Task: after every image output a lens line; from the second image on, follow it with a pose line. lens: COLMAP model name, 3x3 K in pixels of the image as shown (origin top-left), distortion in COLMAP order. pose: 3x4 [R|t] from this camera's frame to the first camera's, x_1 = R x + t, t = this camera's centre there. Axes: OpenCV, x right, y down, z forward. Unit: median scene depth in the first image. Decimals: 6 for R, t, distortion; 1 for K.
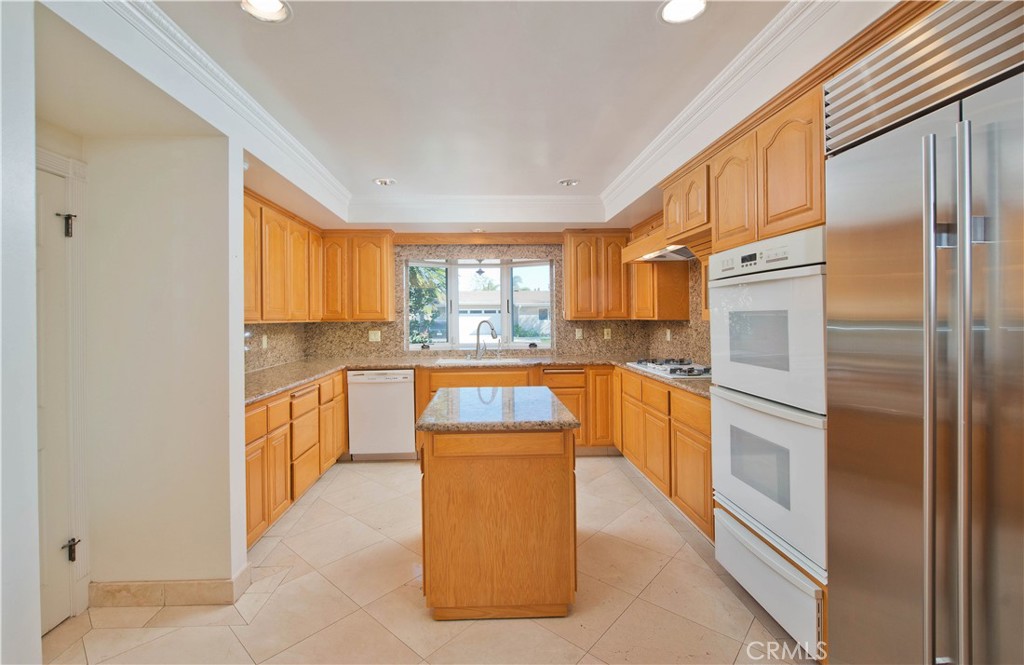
lens RADIAL K [[433.8, 0, 498.3], [0, 433.8, 315.0], [0, 0, 1]] dist [-0.000746, -0.000213]
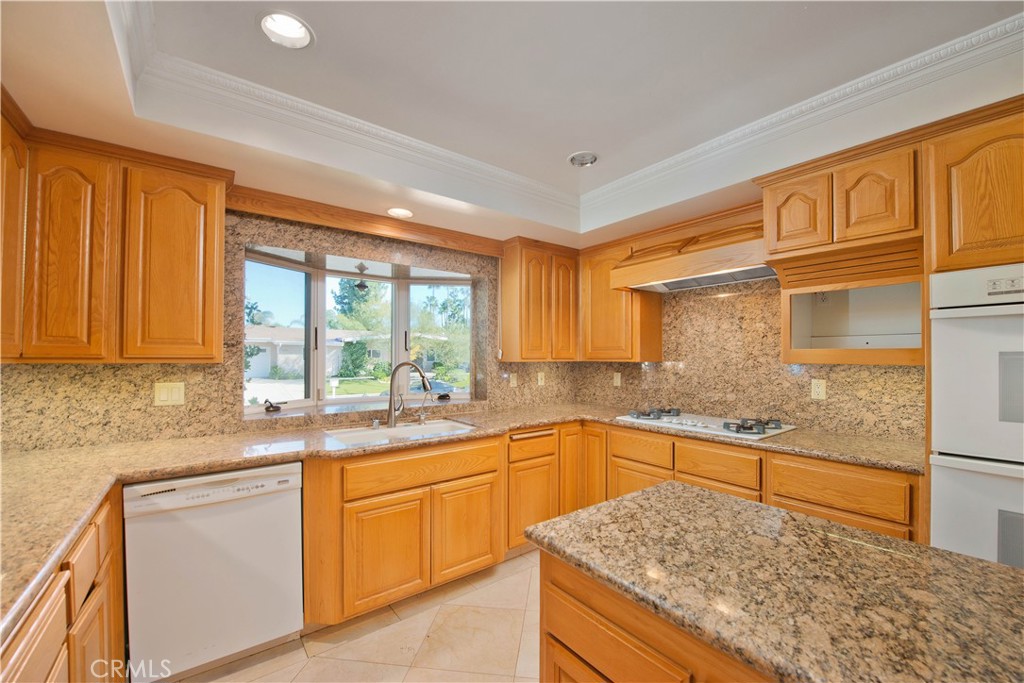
lens RADIAL K [[409.4, 0, 515.3], [0, 409.4, 353.9], [0, 0, 1]] dist [-0.020399, -0.000718]
pose [[0.820870, 0.014208, 0.570938, -0.254218], [-0.011066, 0.999899, -0.008973, 0.005289], [-0.571008, 0.001048, 0.820944, 0.473760]]
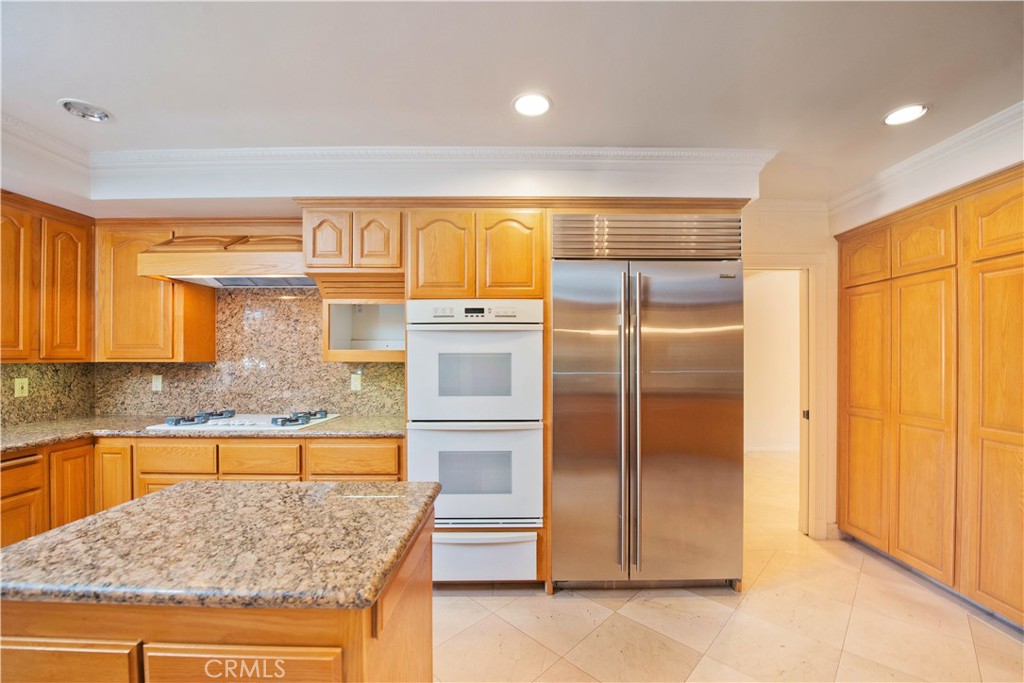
lens RADIAL K [[409.4, 0, 524.0], [0, 409.4, 356.6], [0, 0, 1]] dist [-0.020399, -0.000718]
pose [[0.040067, 0.009419, 0.999153, -0.275729], [-0.004646, 0.999947, -0.009240, 0.005334], [-0.999186, -0.004272, 0.040109, 0.376557]]
